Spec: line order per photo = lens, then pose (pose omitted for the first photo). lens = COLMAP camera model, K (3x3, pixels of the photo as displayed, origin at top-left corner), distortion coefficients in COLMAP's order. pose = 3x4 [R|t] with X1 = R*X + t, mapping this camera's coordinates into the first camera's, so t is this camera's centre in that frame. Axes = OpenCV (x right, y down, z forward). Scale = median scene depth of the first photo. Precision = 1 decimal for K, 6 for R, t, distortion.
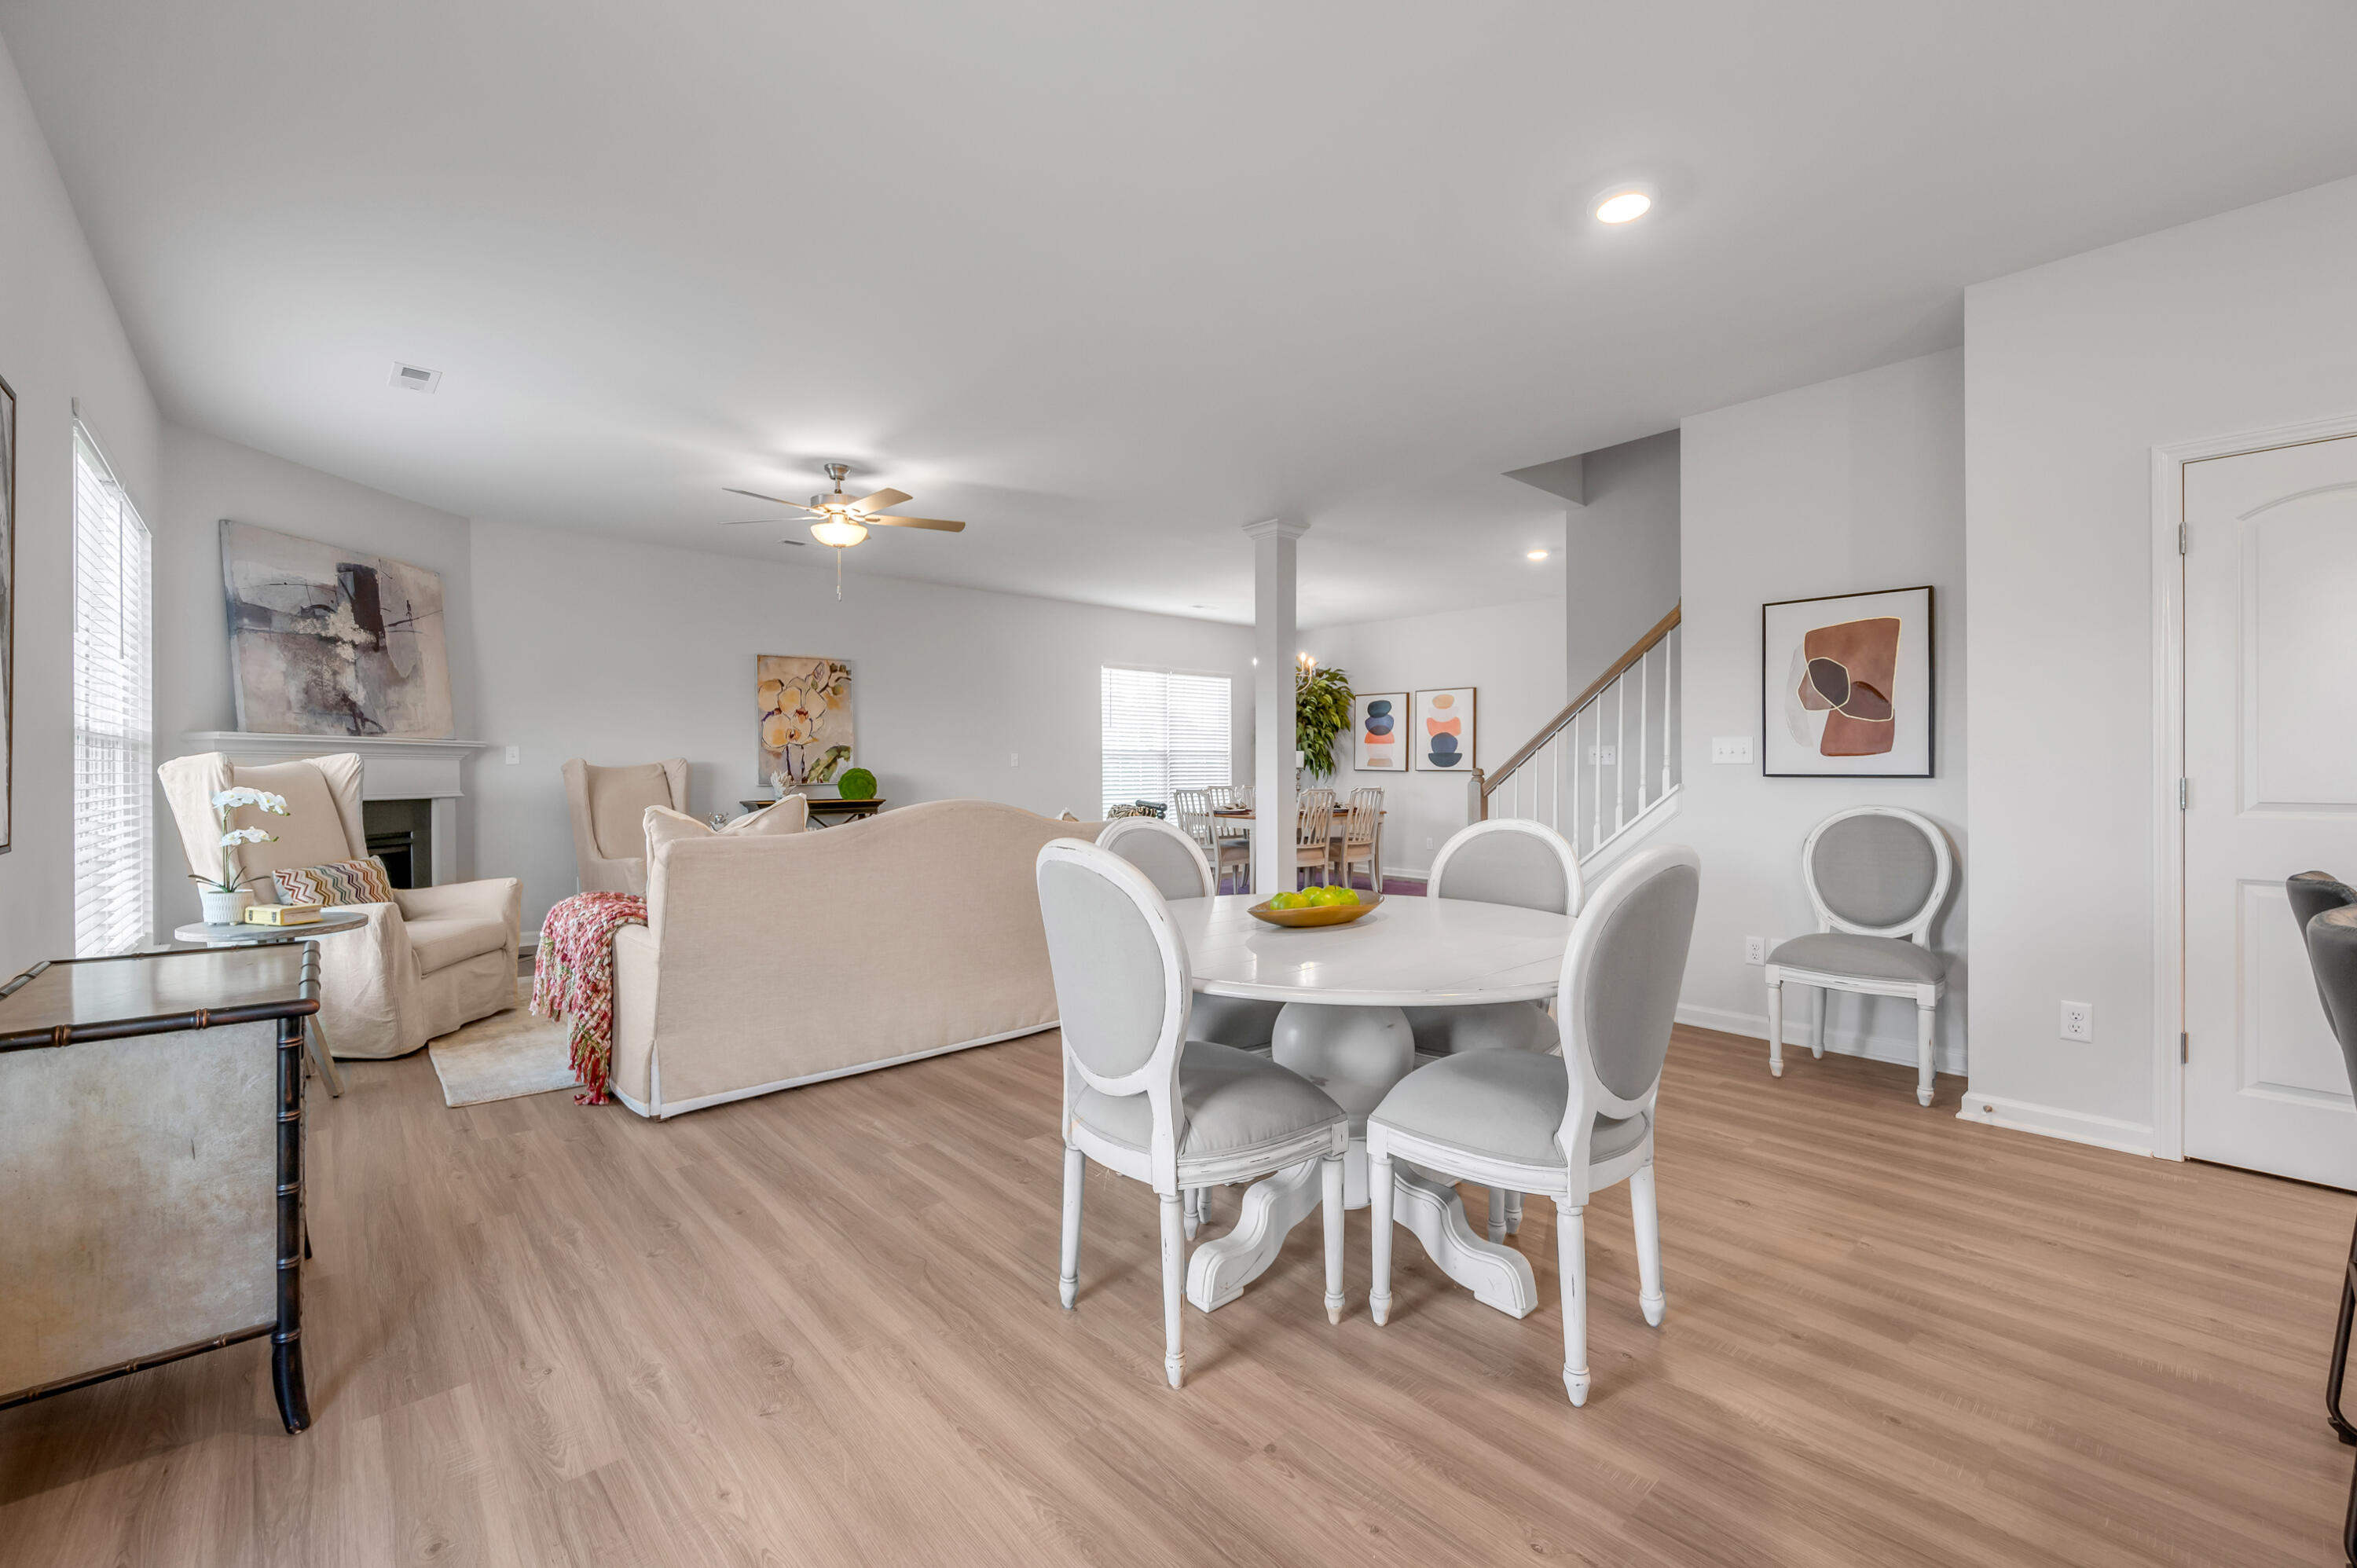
lens RADIAL K [[964.6, 0, 1183.4], [0, 964.6, 770.6], [0, 0, 1]] dist [-0.005710, 0.001376]
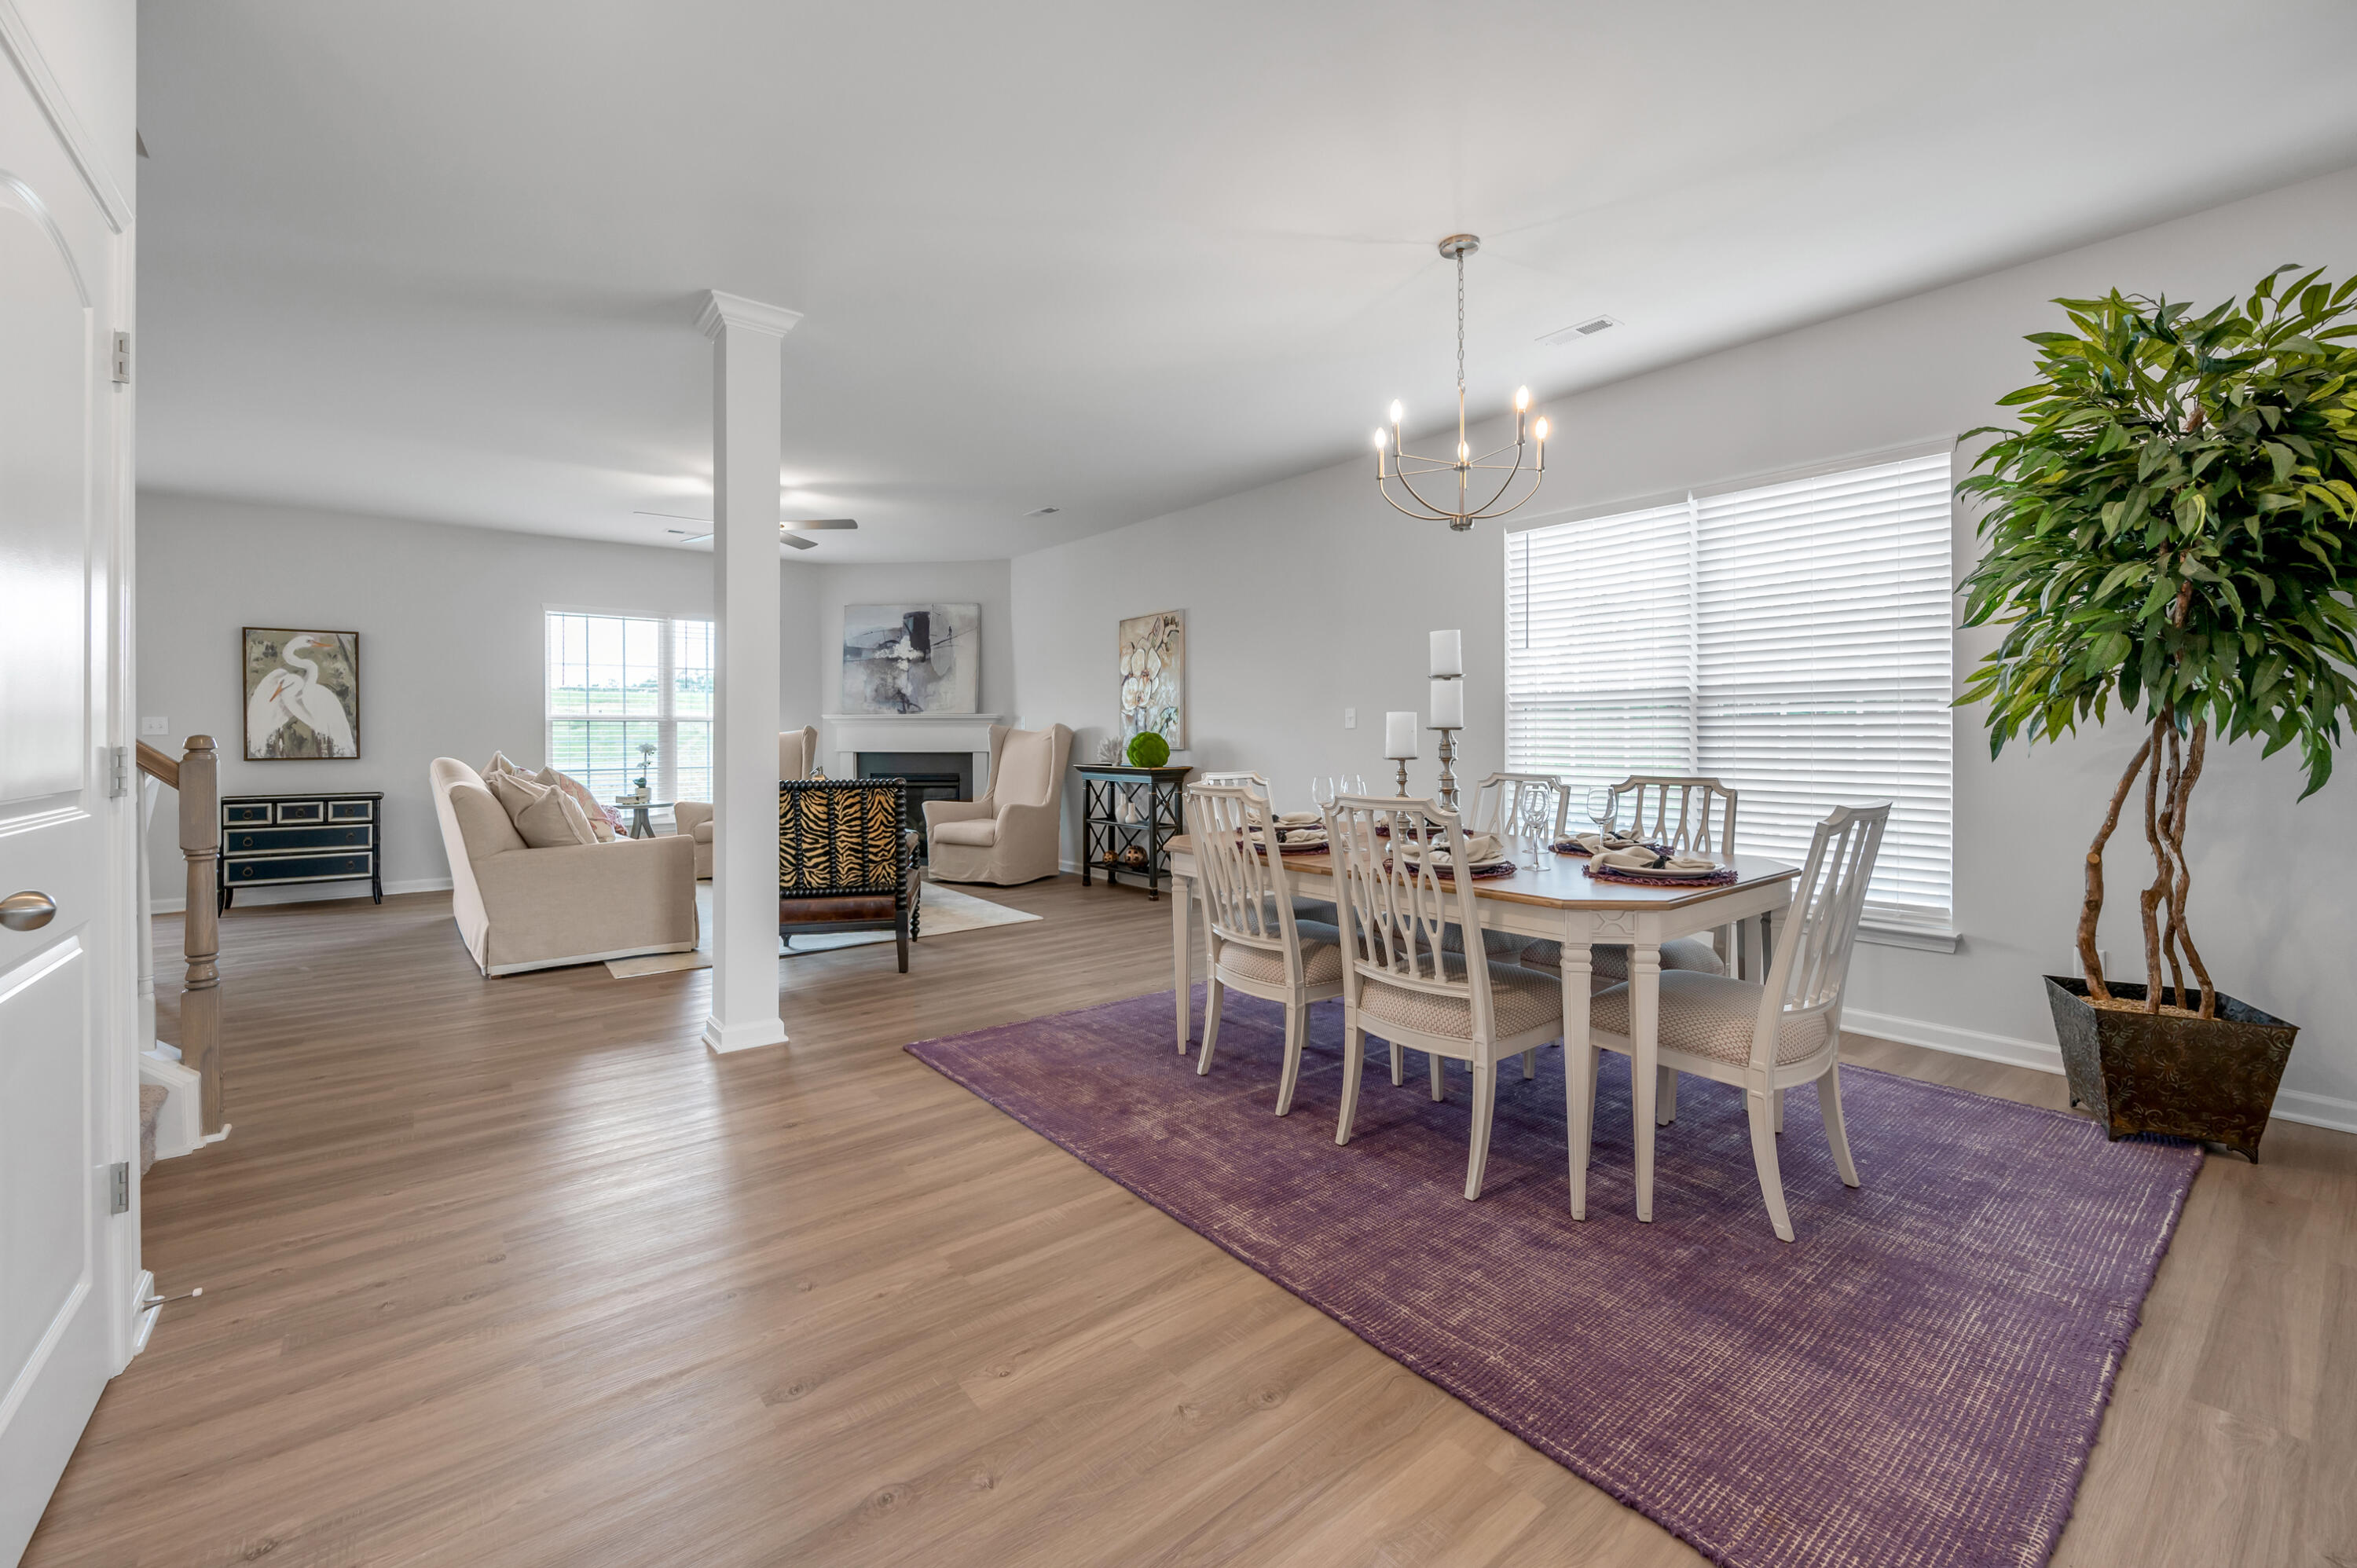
lens RADIAL K [[964.6, 0, 1168.6], [0, 964.6, 731.8], [0, 0, 1]] dist [-0.005710, 0.001376]
pose [[-0.063541, 0.000274, -0.997979, 0.878353], [0.002001, 0.999998, 0.000147, -0.003977], [0.997977, -0.001987, -0.063541, 1.706509]]
